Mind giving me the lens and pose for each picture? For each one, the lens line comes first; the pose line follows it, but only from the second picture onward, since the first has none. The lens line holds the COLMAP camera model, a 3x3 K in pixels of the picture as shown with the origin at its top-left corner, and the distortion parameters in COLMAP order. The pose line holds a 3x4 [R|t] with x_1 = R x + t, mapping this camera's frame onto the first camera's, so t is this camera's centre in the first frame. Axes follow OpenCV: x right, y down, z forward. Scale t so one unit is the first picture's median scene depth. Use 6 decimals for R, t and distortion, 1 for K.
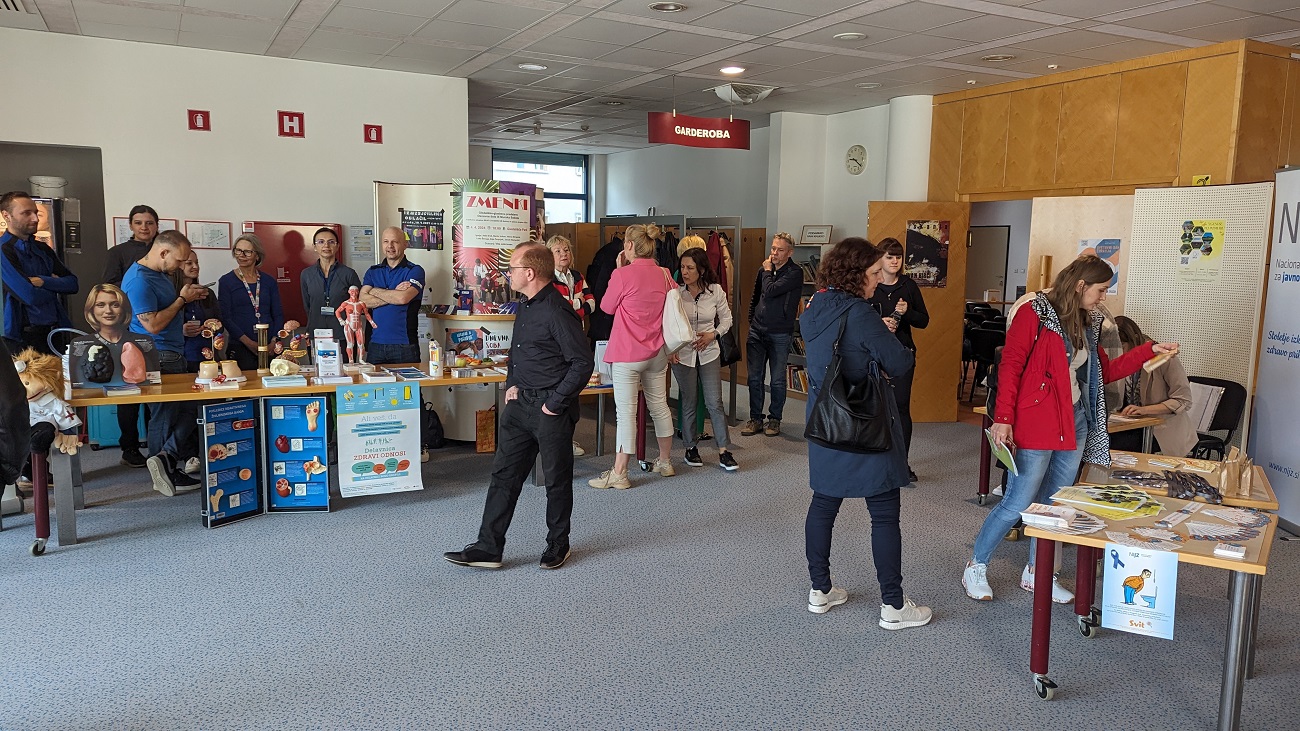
lens RADIAL K [[933.0, 0, 650.0], [0, 933.0, 365.5], [0, 0, 1]] dist [0.069612, -0.069992]
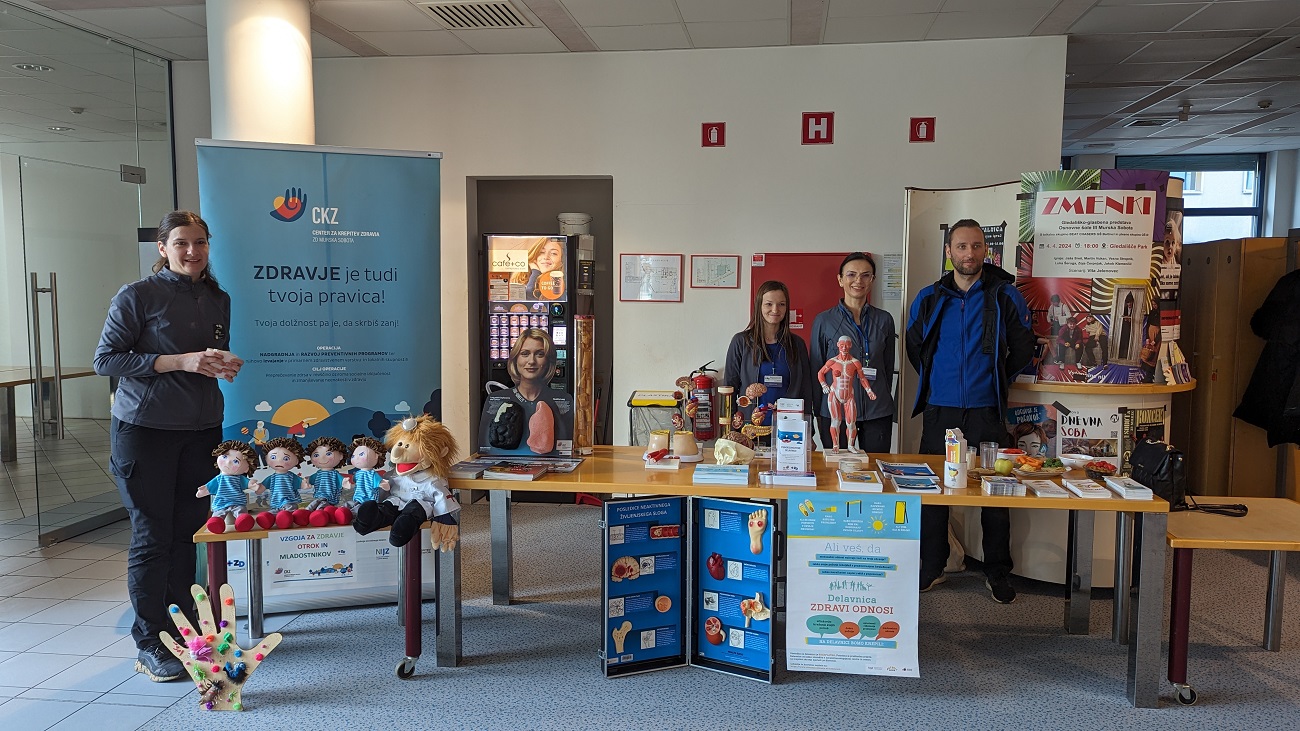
lens RADIAL K [[933.0, 0, 650.0], [0, 933.0, 365.5], [0, 0, 1]] dist [0.069612, -0.069992]
pose [[0.806763, 0.036898, -0.589723, -0.032256], [-0.064606, 0.997573, -0.025967, -0.037983], [0.587333, 0.059049, 0.807188, 0.387824]]
